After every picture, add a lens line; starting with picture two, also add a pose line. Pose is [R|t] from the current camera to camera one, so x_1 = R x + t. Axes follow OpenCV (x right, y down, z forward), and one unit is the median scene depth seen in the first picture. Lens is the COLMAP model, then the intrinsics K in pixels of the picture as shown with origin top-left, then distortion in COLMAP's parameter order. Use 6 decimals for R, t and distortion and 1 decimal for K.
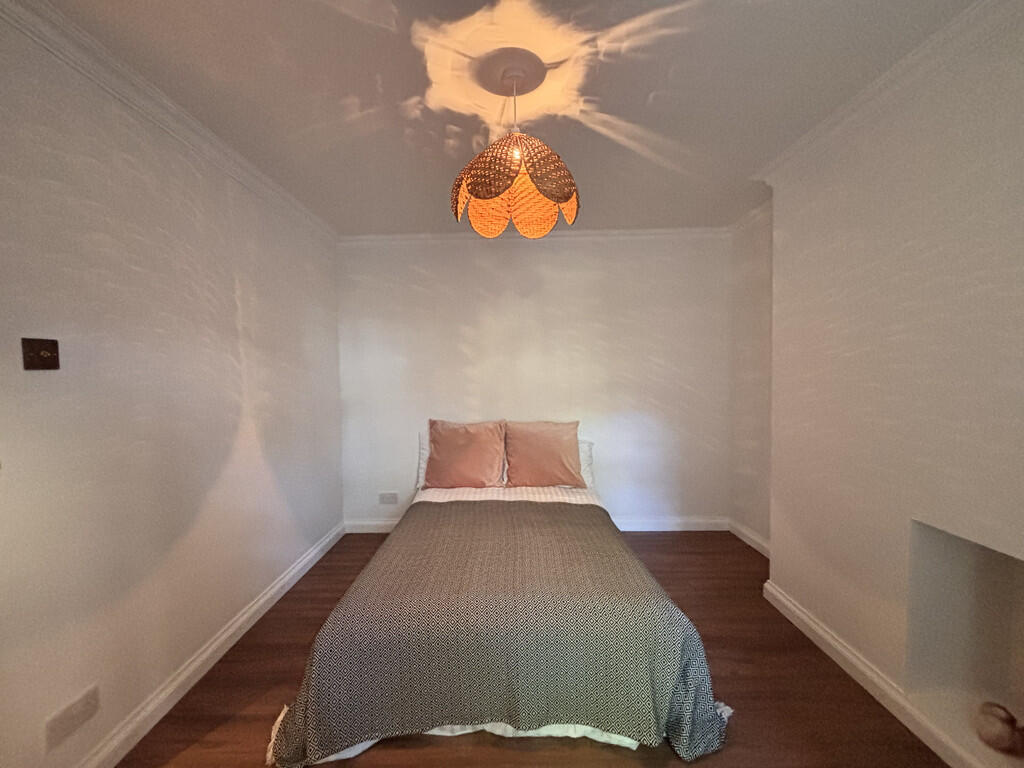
lens RADIAL K [[411.1, 0, 513.4], [0, 411.1, 377.7], [0, 0, 1]] dist [-0.001289, -0.000039]
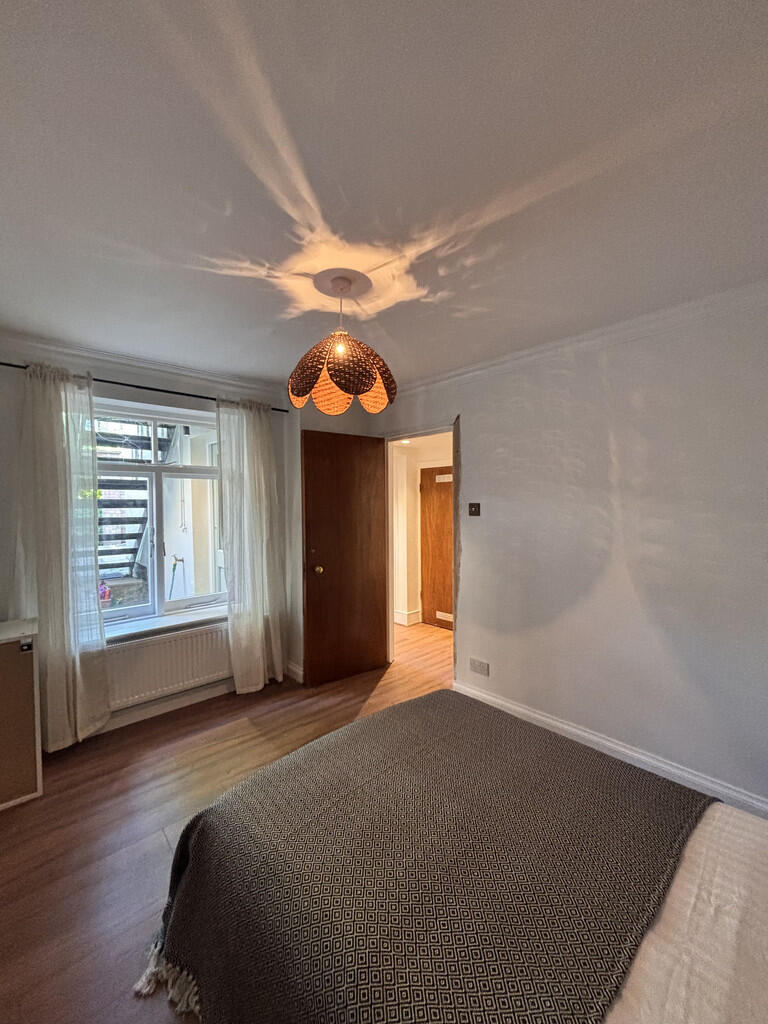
lens RADIAL K [[411.1, 0, 381.9], [0, 411.1, 511.8], [0, 0, 1]] dist [-0.001289, -0.000039]
pose [[-0.741054, 0.034265, -0.670570, 0.640504], [-0.000265, 0.998682, 0.051323, -0.119465], [0.671445, 0.038211, -0.740068, 1.732909]]
